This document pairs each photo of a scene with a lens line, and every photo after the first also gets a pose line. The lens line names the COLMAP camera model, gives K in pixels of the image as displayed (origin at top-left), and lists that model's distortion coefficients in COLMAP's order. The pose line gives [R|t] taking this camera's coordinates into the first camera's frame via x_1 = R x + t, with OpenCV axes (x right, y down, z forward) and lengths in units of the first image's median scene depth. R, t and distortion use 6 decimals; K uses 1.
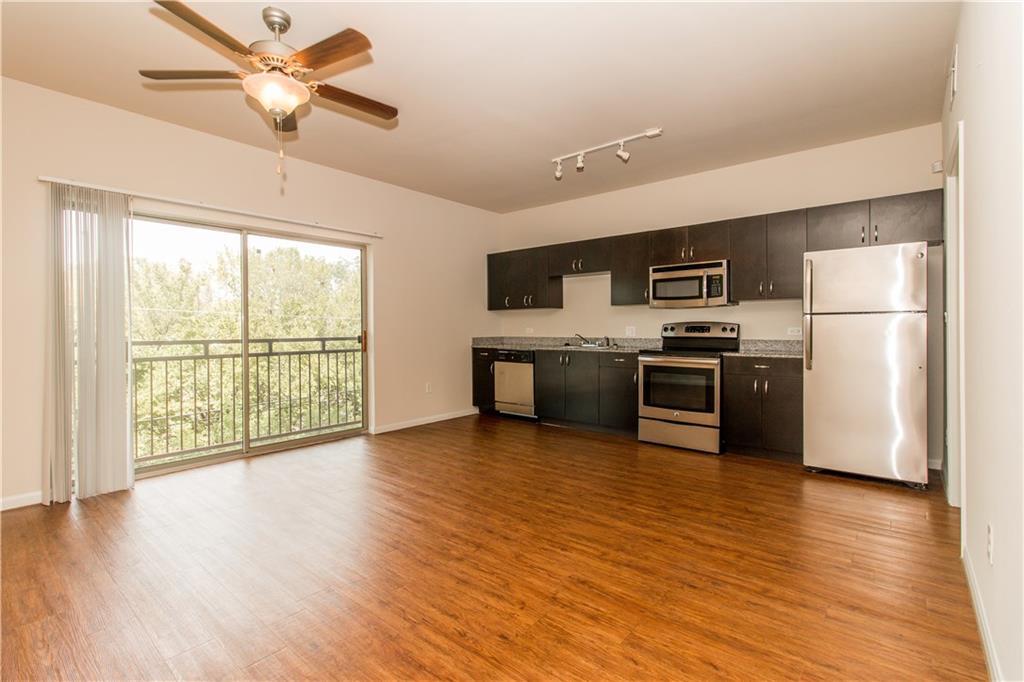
lens RADIAL K [[471.4, 0, 510.1], [0, 471.4, 338.3], [0, 0, 1]] dist [0.004511, -0.000045]
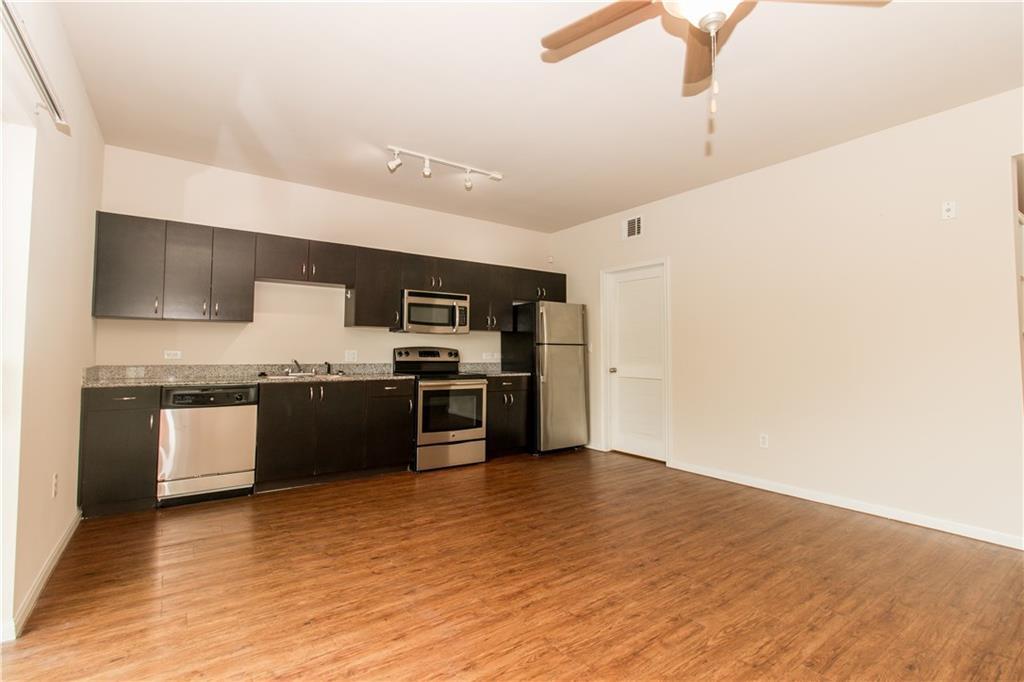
lens RADIAL K [[471.4, 0, 509.6], [0, 471.4, 334.0], [0, 0, 1]] dist [0.004511, -0.000045]
pose [[0.241887, 0.044498, 0.969283, -0.667626], [0.011375, 0.998749, -0.048689, -0.011595], [-0.970238, 0.022803, 0.241079, 0.639542]]
